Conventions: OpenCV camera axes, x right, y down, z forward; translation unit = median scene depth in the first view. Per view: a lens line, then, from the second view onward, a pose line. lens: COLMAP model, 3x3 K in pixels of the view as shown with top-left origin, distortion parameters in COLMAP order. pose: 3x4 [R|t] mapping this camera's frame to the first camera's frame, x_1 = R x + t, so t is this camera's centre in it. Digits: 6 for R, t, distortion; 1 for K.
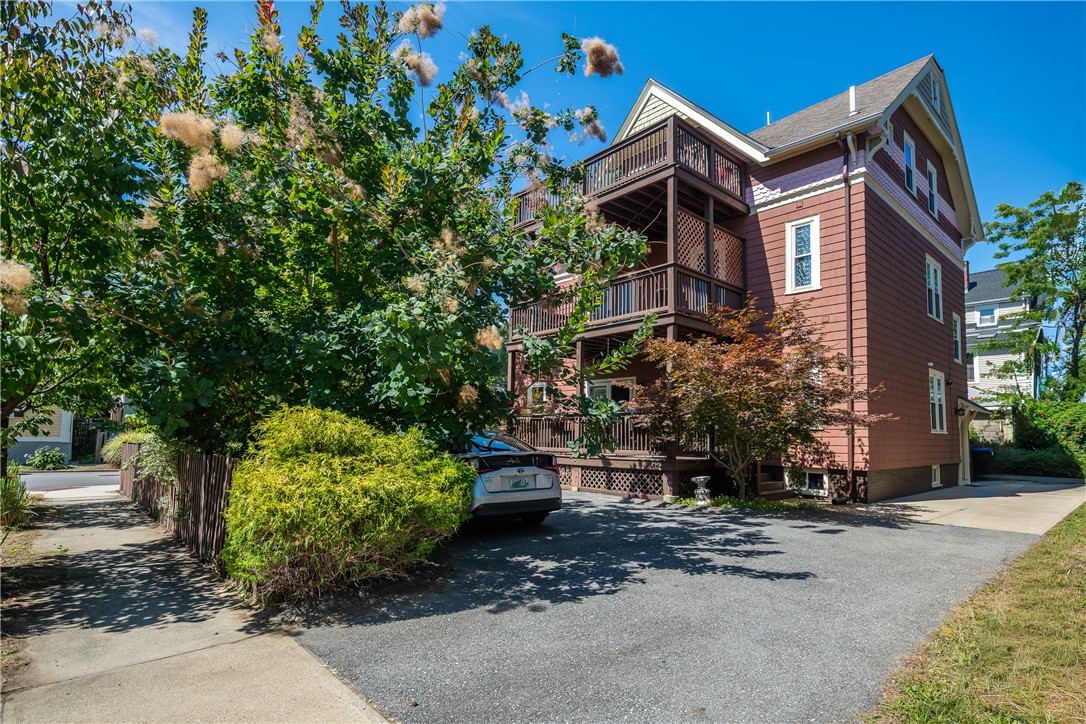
lens RADIAL K [[513.2, 0, 542.1], [0, 513.2, 358.1], [0, 0, 1]] dist [-0.009810, -0.002171]
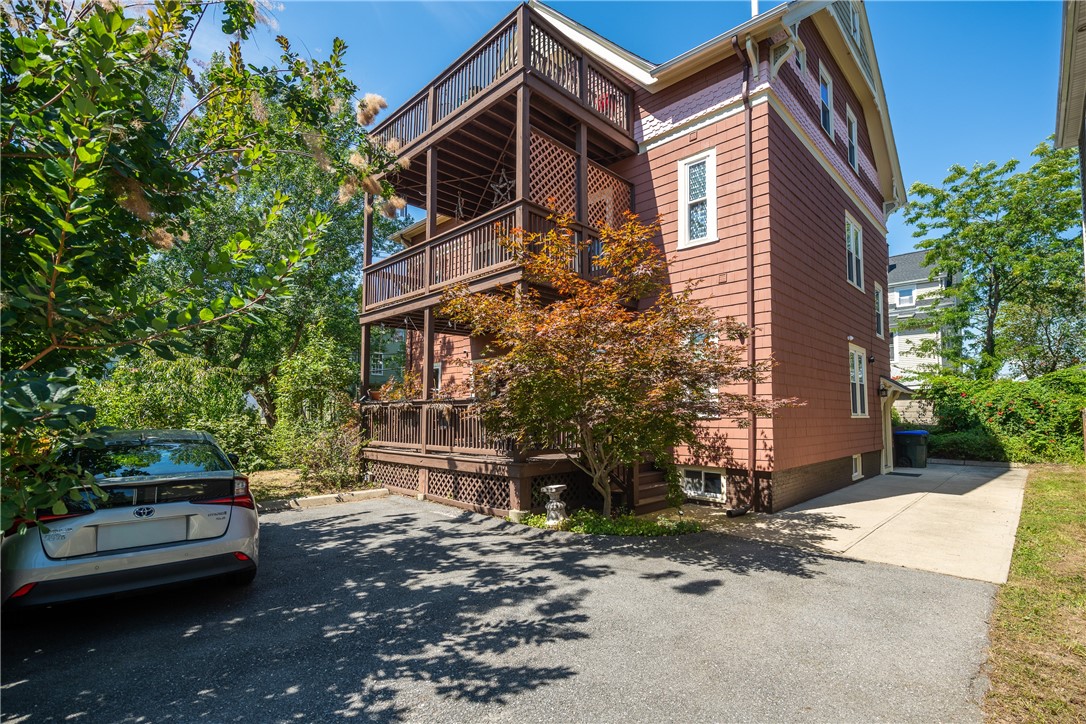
lens RADIAL K [[488.6, 0, 539.0], [0, 488.6, 342.4], [0, 0, 1]] dist [-0.013596, -0.000451]
pose [[0.997154, -0.002256, 0.075356, 0.204117], [0.002188, 0.999997, 0.000994, 0.020095], [-0.075358, -0.000827, 0.997156, 0.258248]]
